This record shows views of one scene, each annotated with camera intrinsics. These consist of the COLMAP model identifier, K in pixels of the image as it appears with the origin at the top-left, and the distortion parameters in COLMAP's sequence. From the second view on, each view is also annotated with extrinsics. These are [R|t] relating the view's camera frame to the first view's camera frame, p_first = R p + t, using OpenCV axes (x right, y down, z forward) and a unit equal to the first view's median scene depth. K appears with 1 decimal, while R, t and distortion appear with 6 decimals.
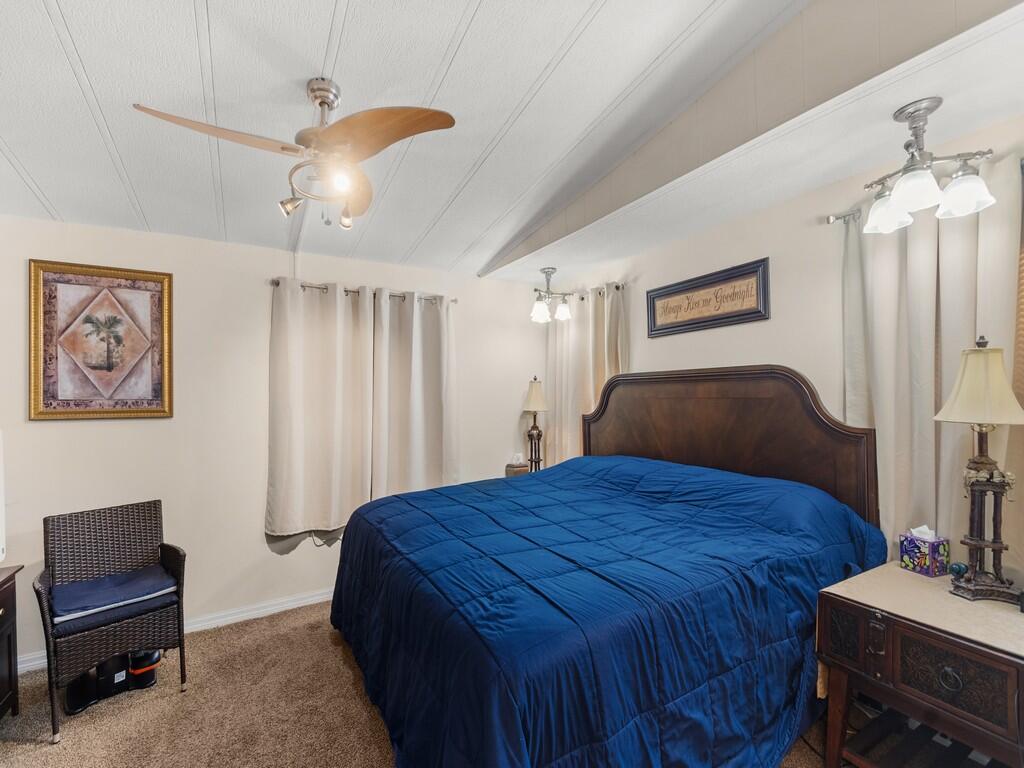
lens RADIAL K [[456.1, 0, 483.4], [0, 456.1, 398.0], [0, 0, 1]] dist [0.002815, -0.000177]
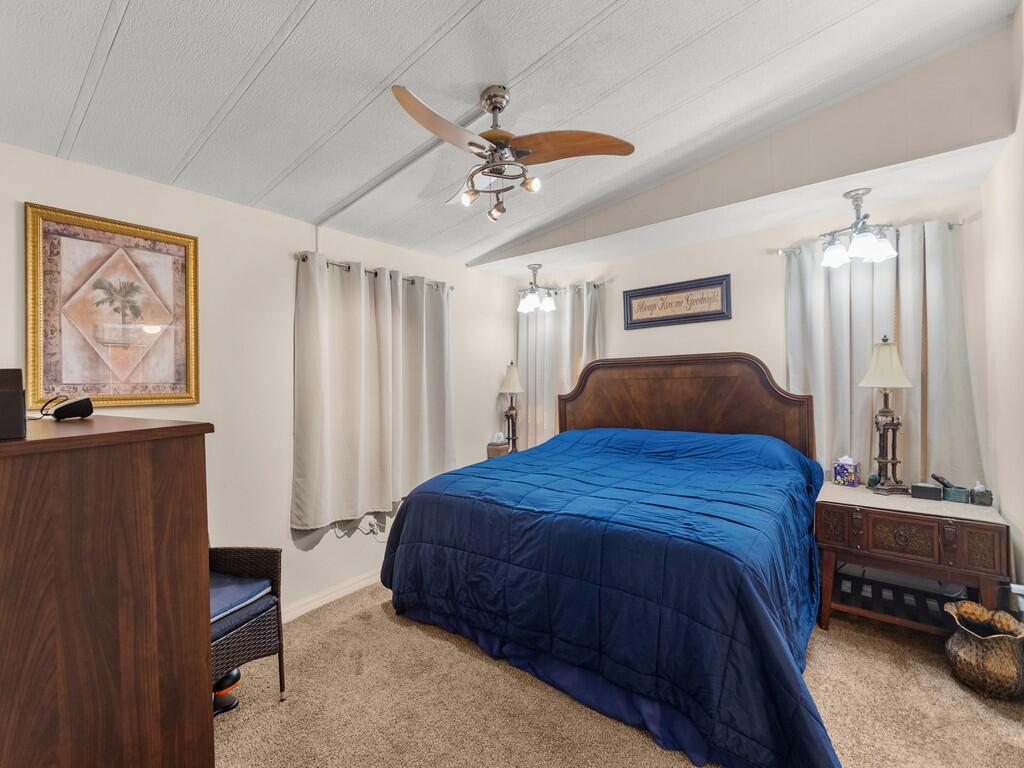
lens RADIAL K [[452.9, 0, 511.2], [0, 452.9, 382.3], [0, 0, 1]] dist [-0.000091, -0.000057]
pose [[0.929167, -0.010001, 0.369524, -0.465775], [0.013363, 0.999889, -0.006541, 0.016005], [-0.369418, 0.011016, 0.929198, -0.012589]]
